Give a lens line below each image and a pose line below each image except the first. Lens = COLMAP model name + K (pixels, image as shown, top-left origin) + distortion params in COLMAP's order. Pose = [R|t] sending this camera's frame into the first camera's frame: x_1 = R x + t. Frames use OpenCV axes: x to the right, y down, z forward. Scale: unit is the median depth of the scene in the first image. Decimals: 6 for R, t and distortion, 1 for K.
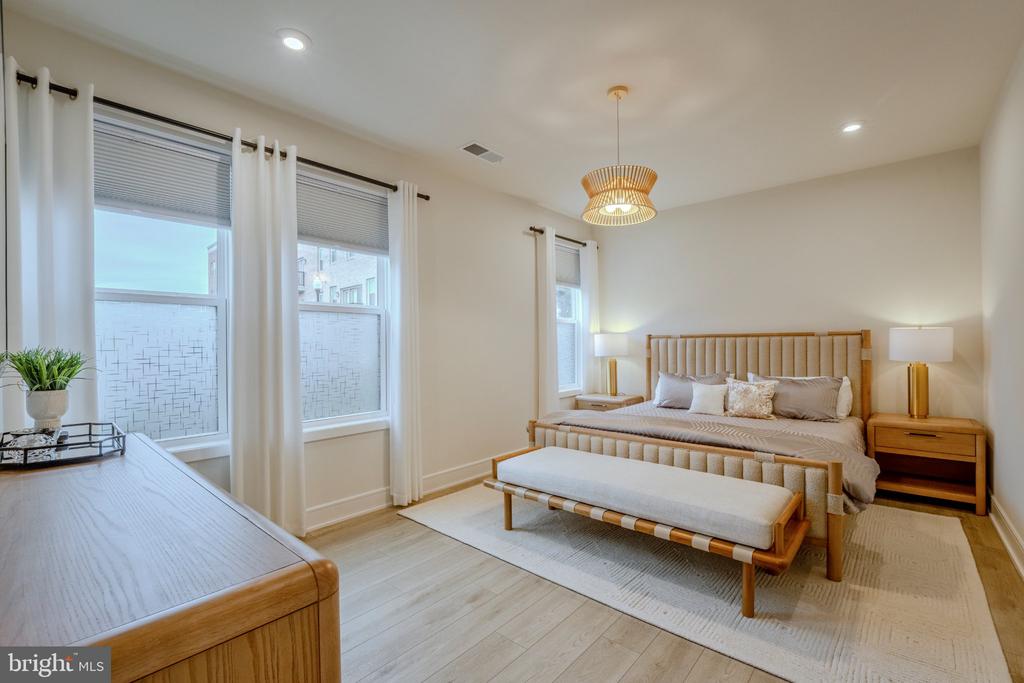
lens RADIAL K [[437.4, 0, 529.1], [0, 437.4, 351.6], [0, 0, 1]] dist [-0.020661, 0.002866]
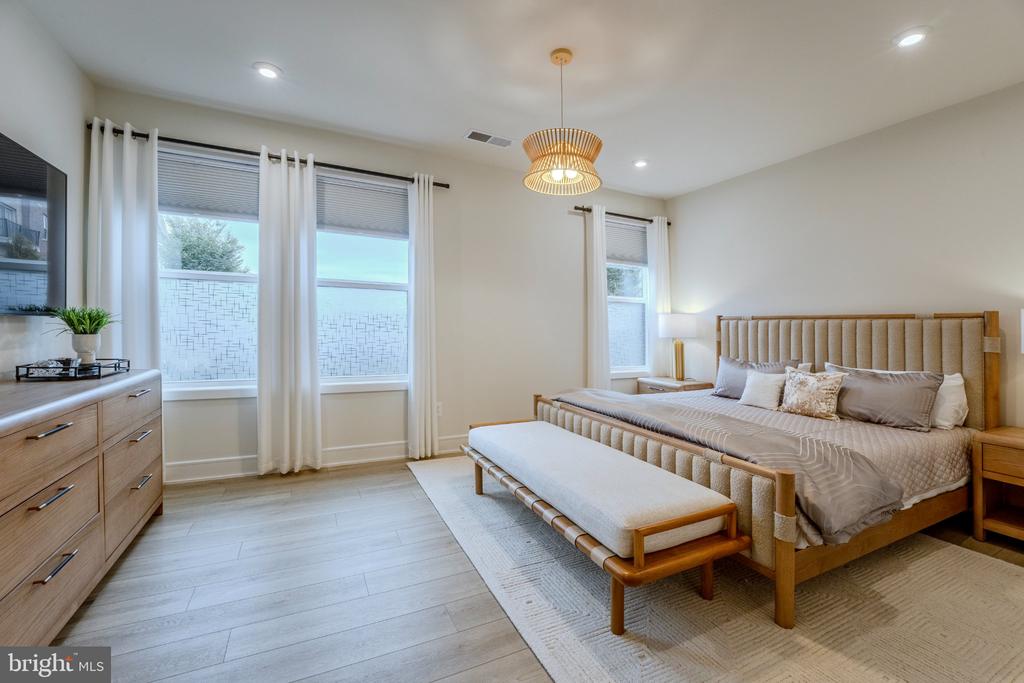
lens RADIAL K [[414.9, 0, 538.3], [0, 414.9, 331.9], [0, 0, 1]] dist [-0.017412, -0.001581]
pose [[0.930959, 0.030145, -0.363876, 0.406355], [-0.032946, 0.999456, -0.001492, 0.014663], [0.363633, 0.013377, 0.931446, 0.112170]]
